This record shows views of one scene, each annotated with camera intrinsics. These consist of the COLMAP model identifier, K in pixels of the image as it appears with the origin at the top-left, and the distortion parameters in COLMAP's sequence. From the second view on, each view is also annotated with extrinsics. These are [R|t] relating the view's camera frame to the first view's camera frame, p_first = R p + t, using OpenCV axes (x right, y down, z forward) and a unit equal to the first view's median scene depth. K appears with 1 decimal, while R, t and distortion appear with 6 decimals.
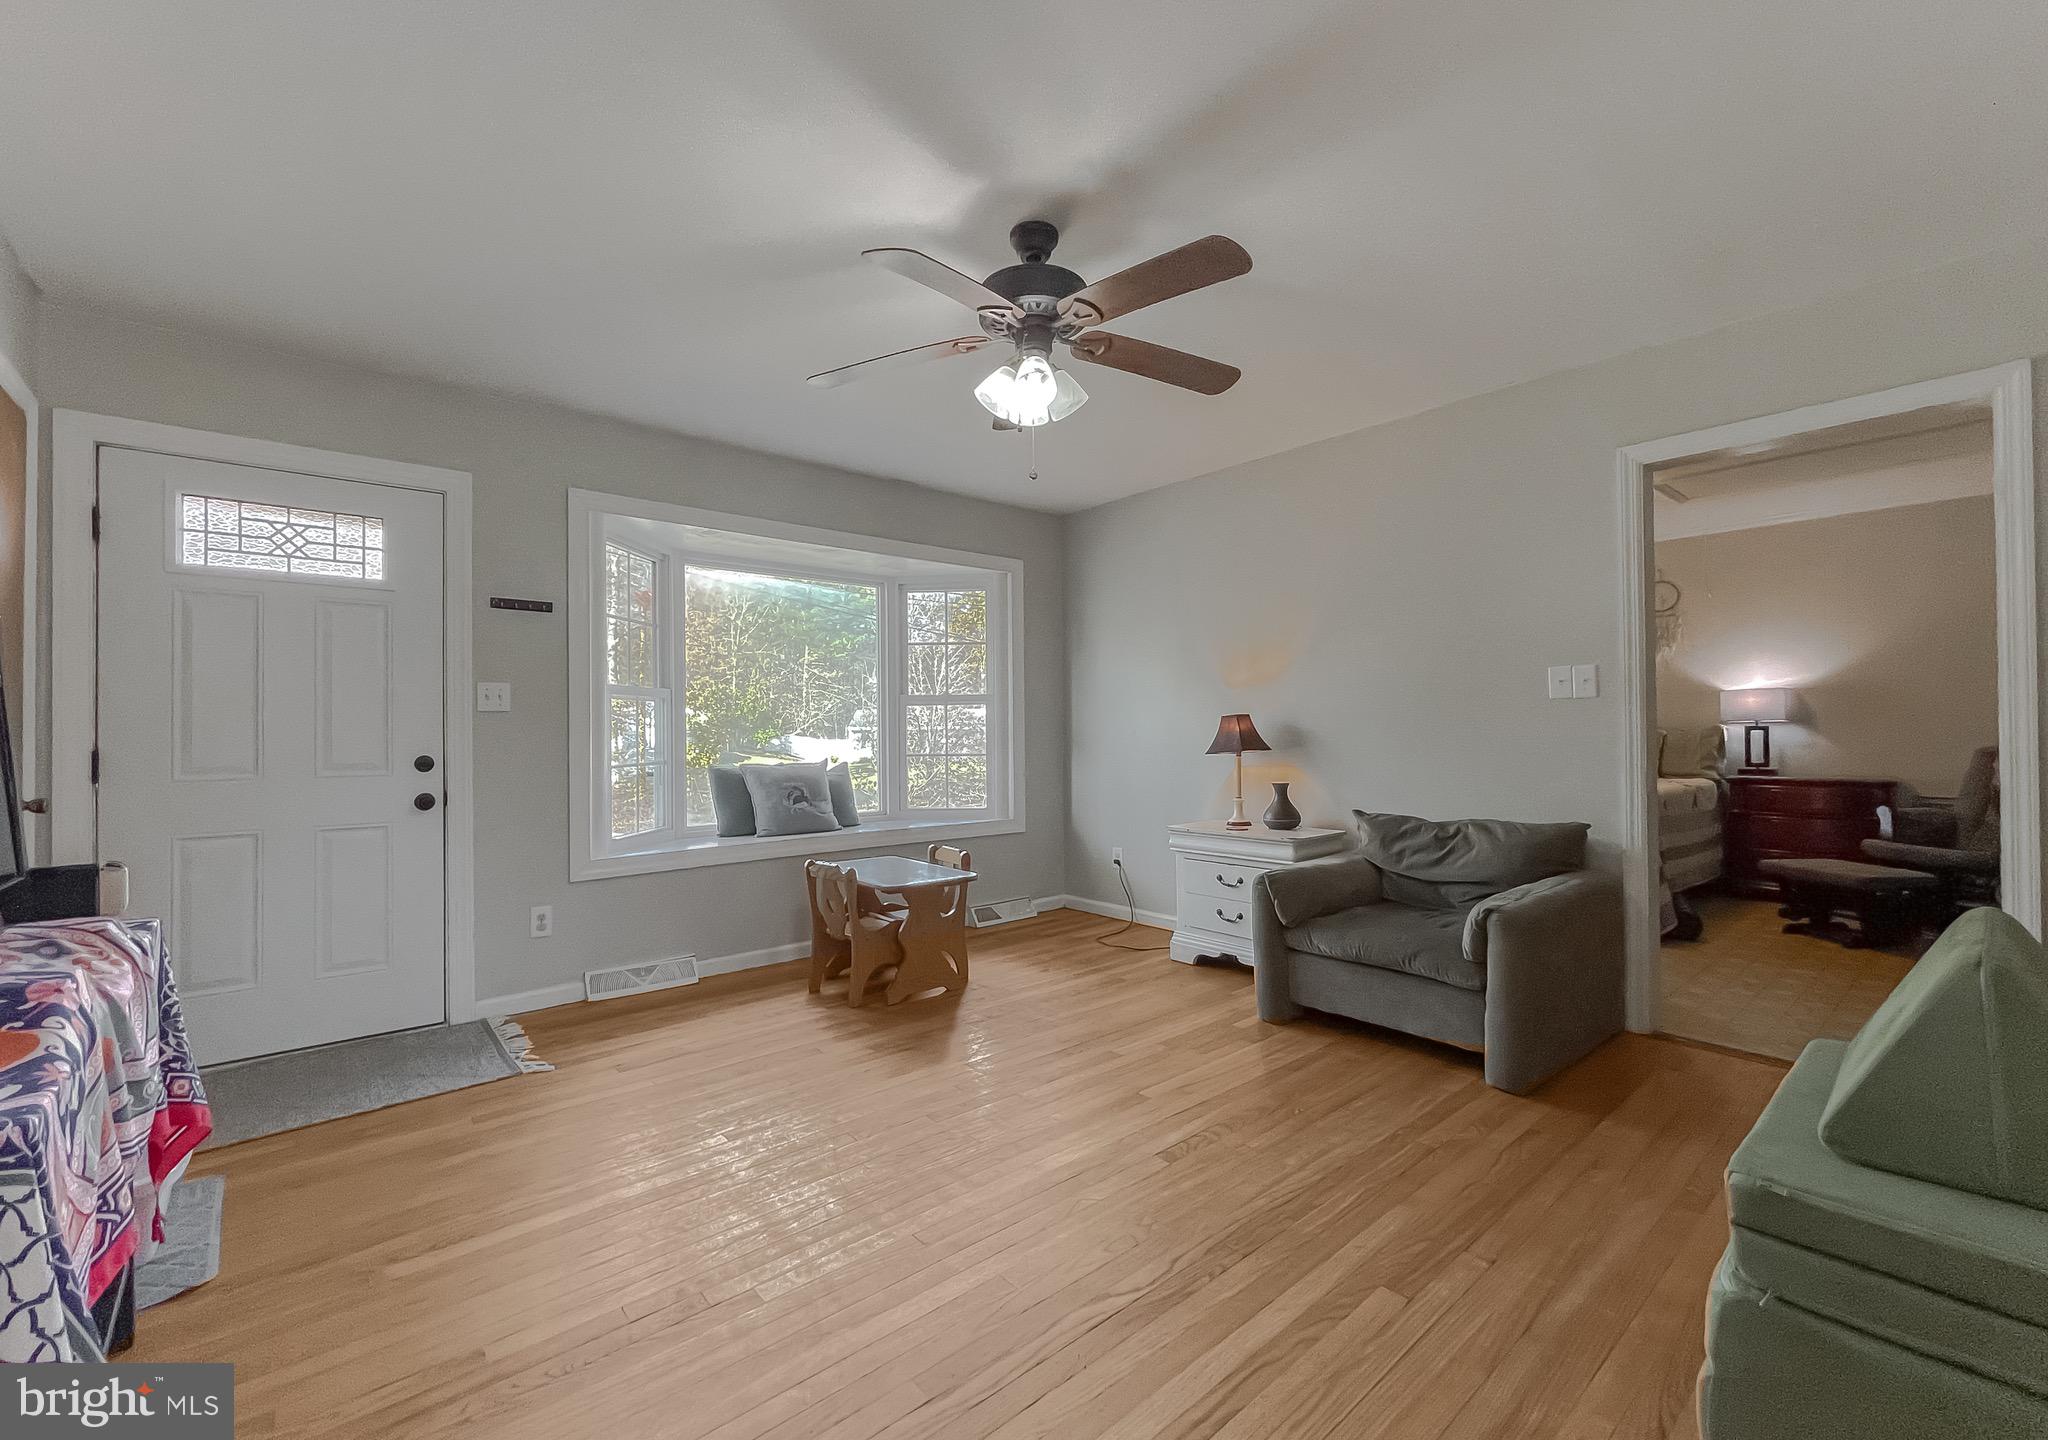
lens RADIAL K [[854.0, 0, 1001.9], [0, 854.0, 724.4], [0, 0, 1]] dist [0.000603, 0.000228]
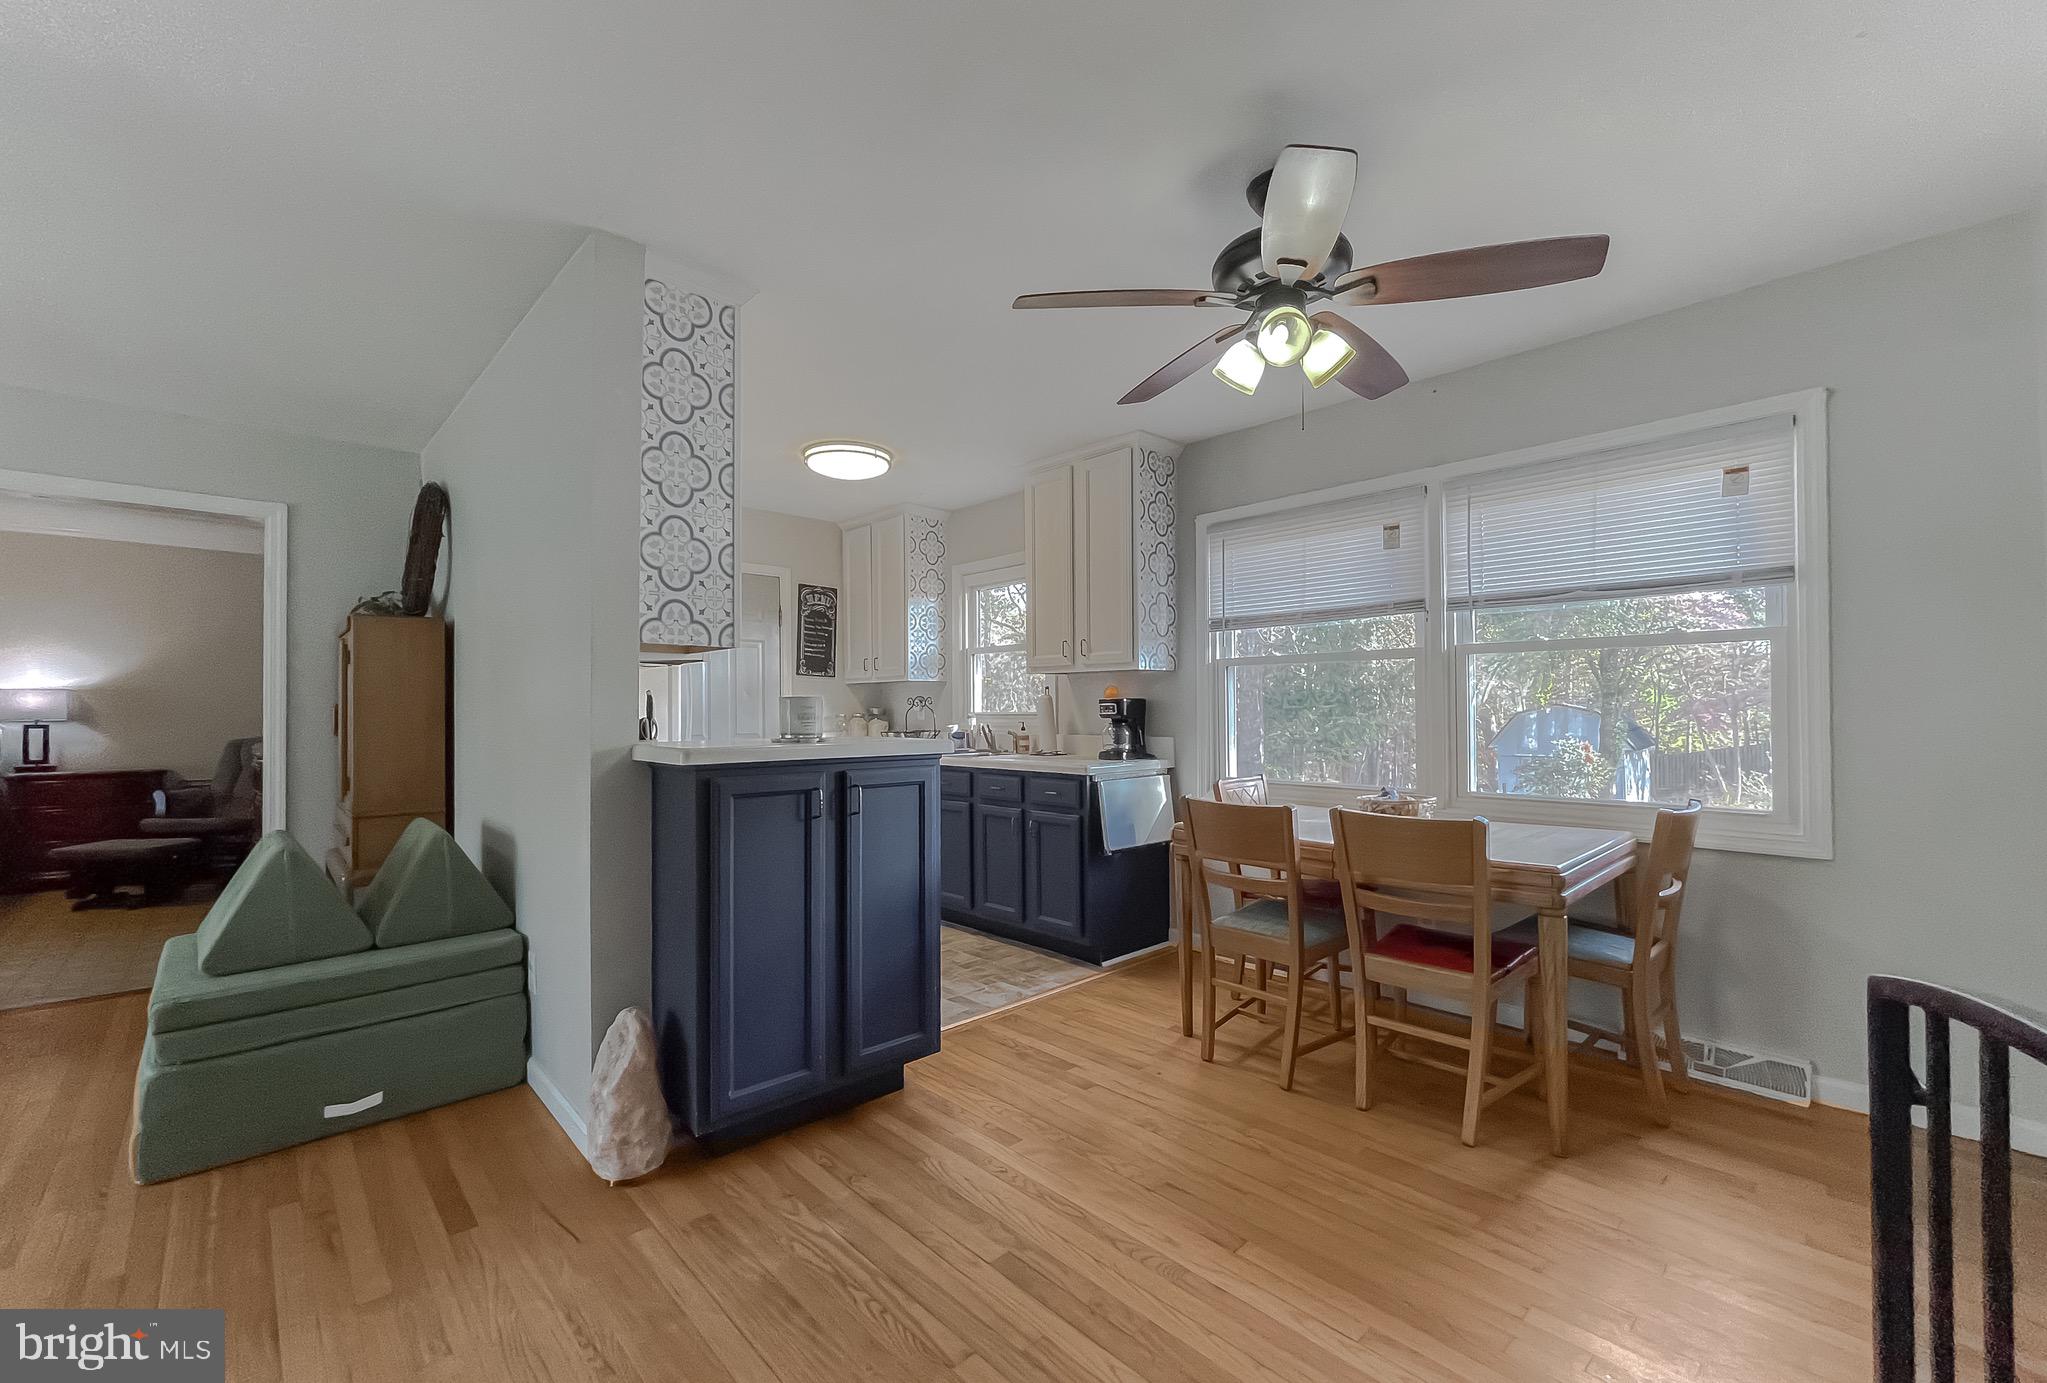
lens RADIAL K [[839.8, 0, 1013.5], [0, 839.8, 704.1], [0, 0, 1]] dist [-0.002491, -0.000405]
pose [[-0.055598, 0.018720, 0.998278, -0.269565], [-0.002624, 0.999818, -0.018895, -0.009351], [-0.998450, -0.003670, -0.055539, -0.176876]]
